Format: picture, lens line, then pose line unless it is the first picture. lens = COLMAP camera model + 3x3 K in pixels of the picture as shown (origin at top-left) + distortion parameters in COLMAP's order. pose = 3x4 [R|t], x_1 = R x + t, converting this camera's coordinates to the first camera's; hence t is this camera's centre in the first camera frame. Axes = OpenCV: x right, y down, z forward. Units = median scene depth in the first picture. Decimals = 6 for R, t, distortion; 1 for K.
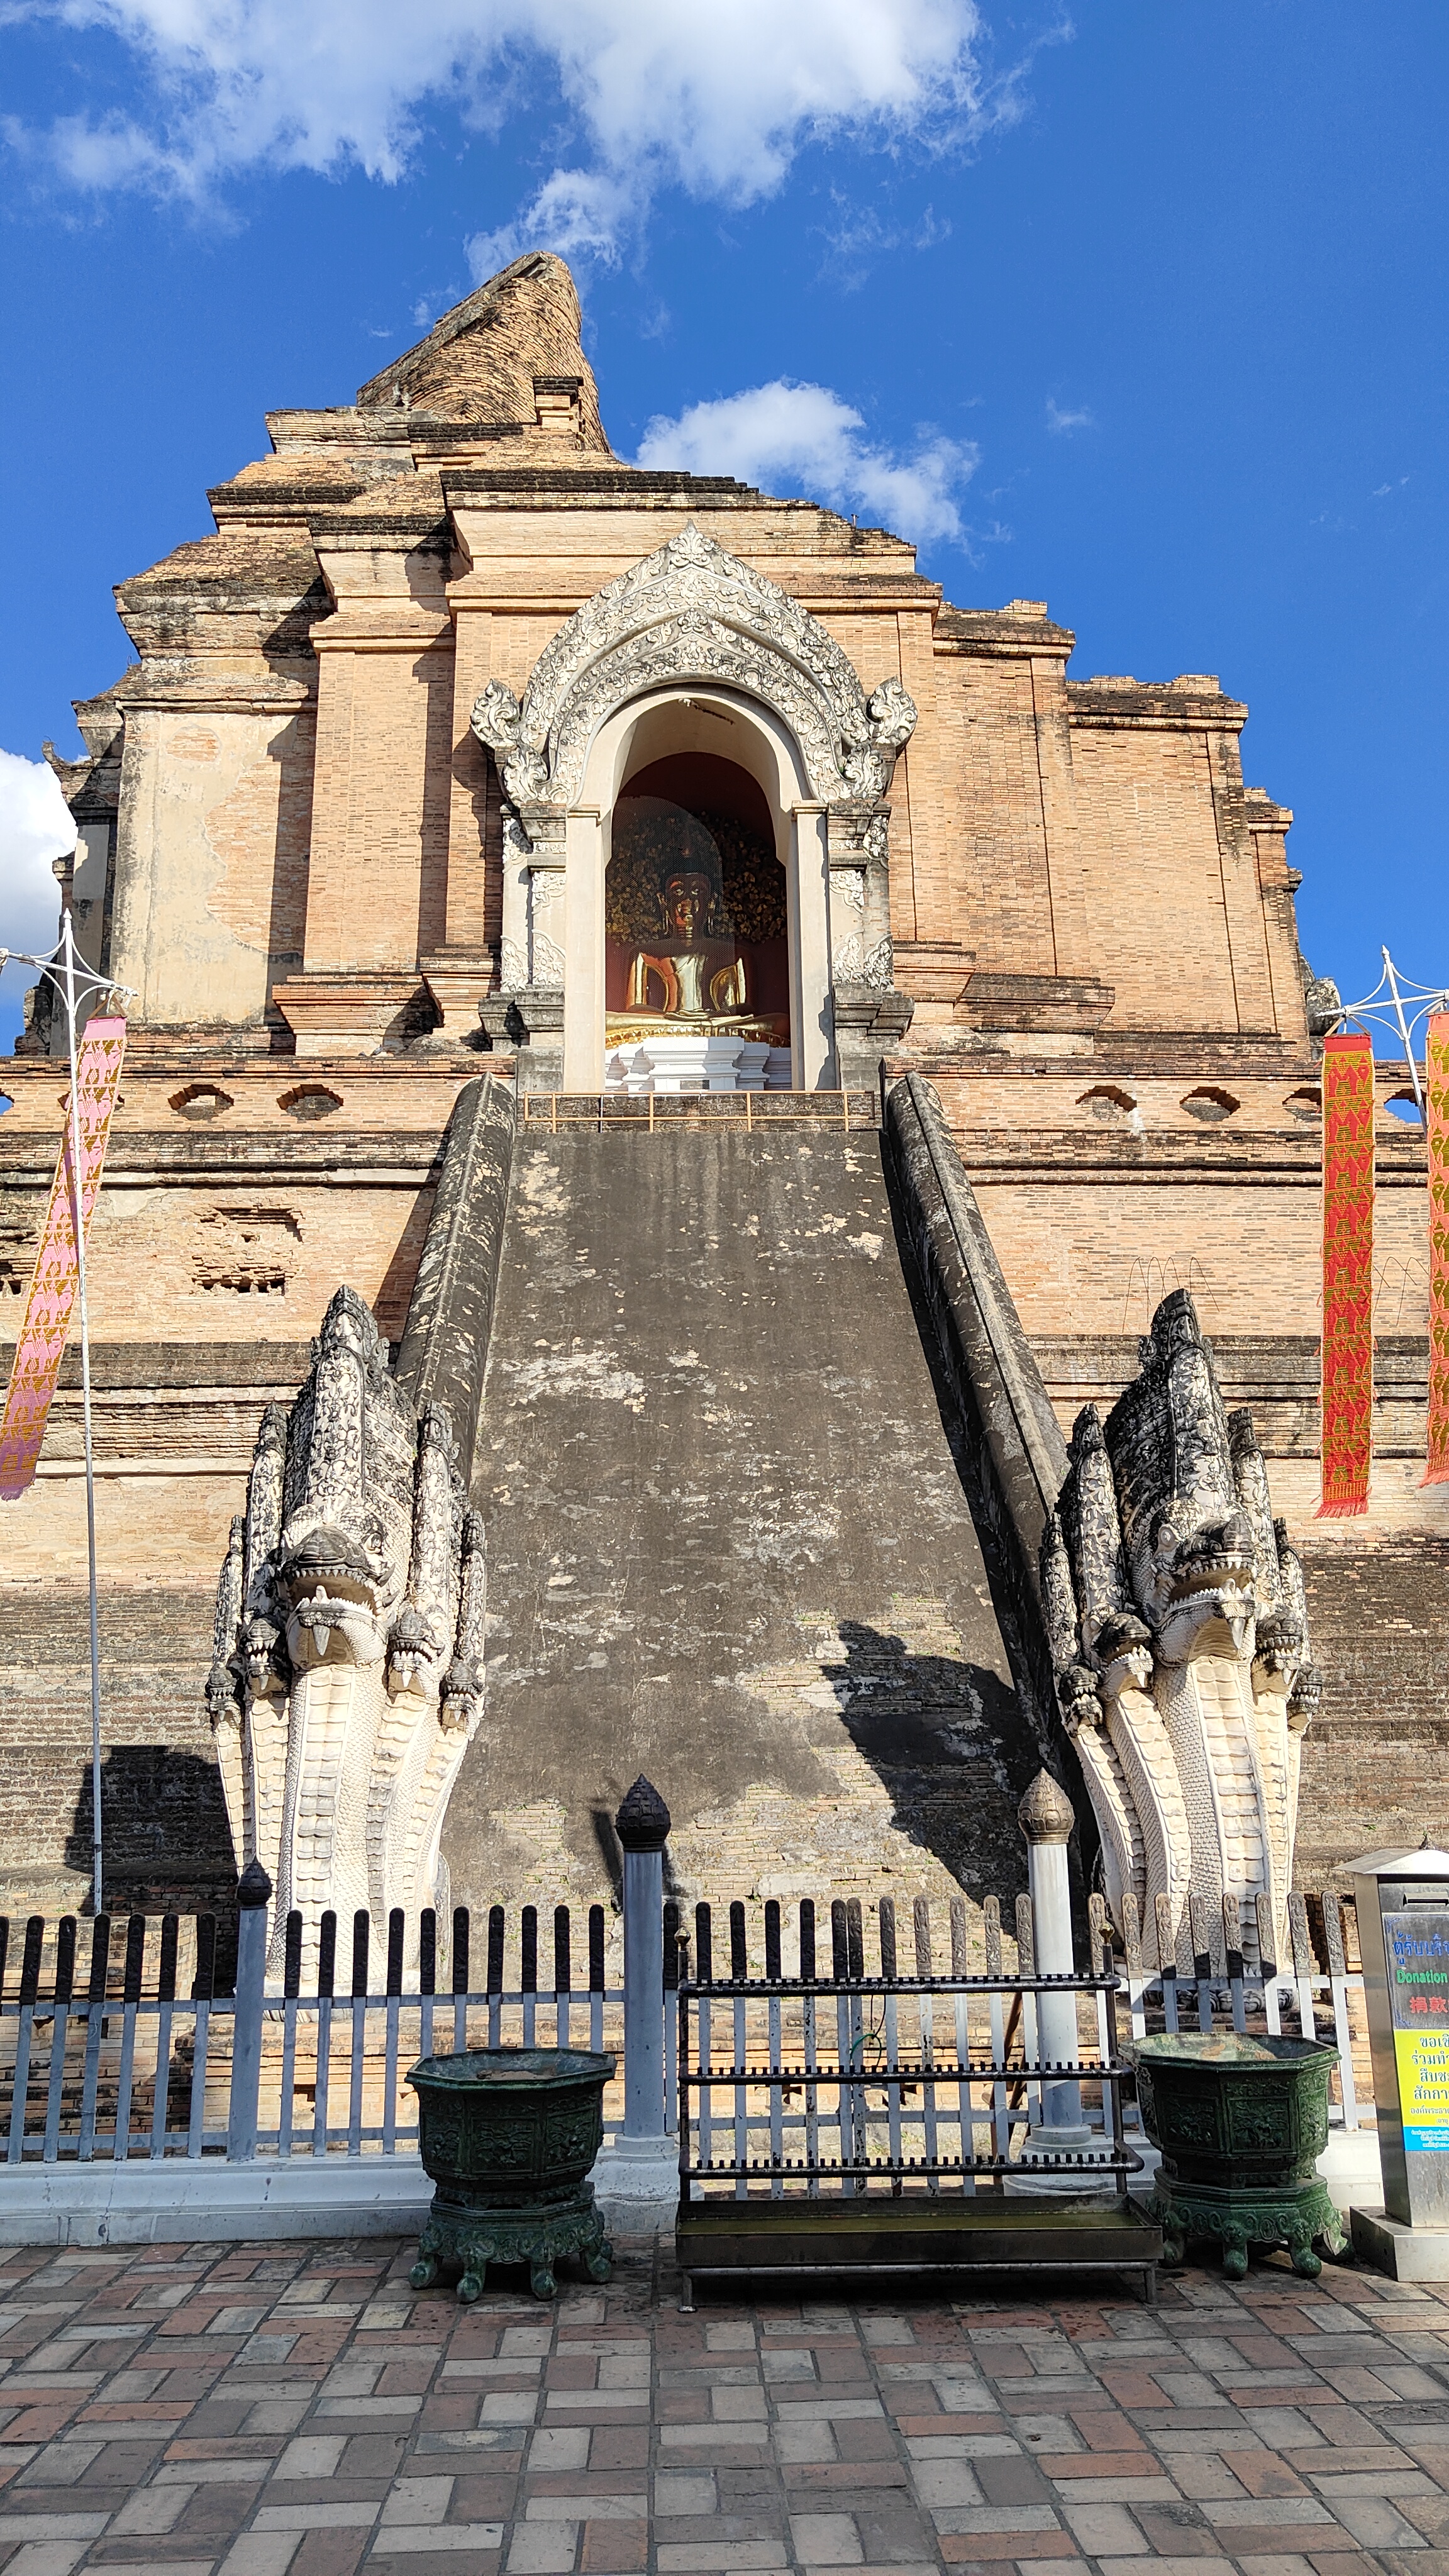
lens RADIAL K [[1792.4, 0, 723.2], [0, 1792.4, 1288.0], [0, 0, 1]] dist [0.014479, -0.009696]
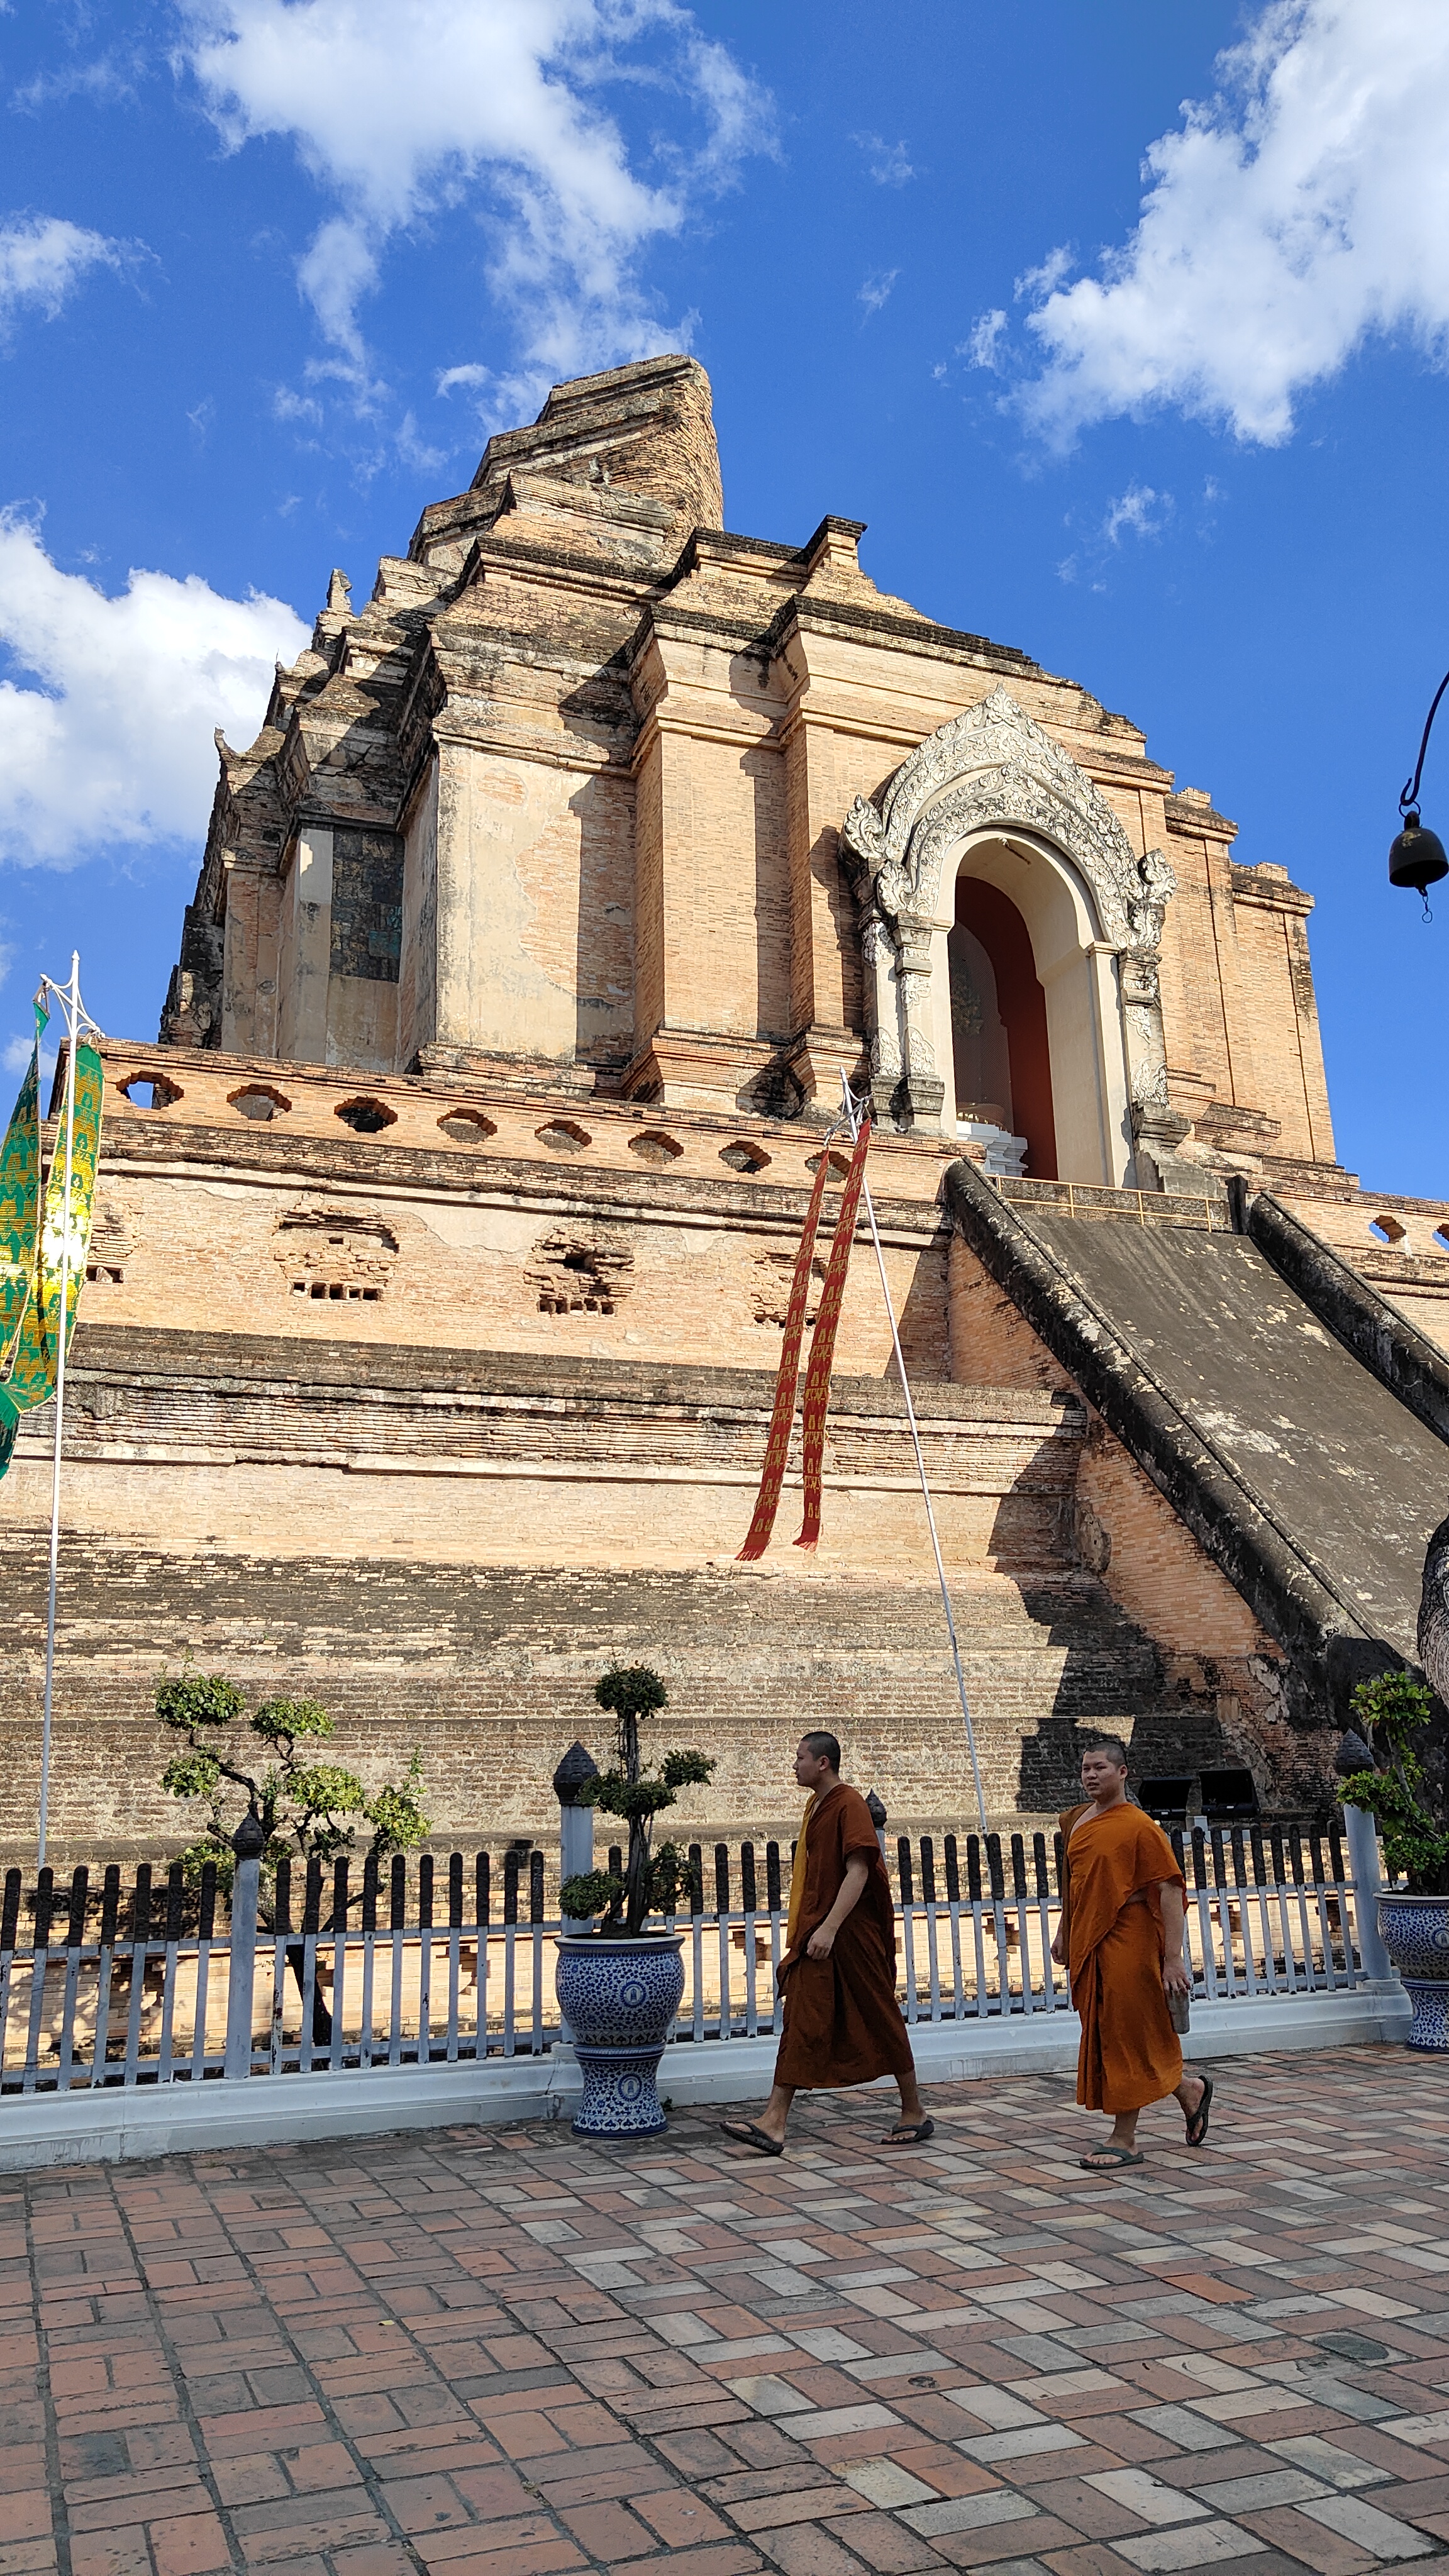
lens RADIAL K [[1792.4, 0, 762.1], [0, 1792.4, 1290.7], [0, 0, 1]] dist [0.014479, -0.009696]
pose [[0.942077, 0.082962, 0.324975, -0.514187], [-0.081218, 0.996516, -0.018952, 0.001094], [-0.325415, -0.008540, 0.945533, -0.057668]]
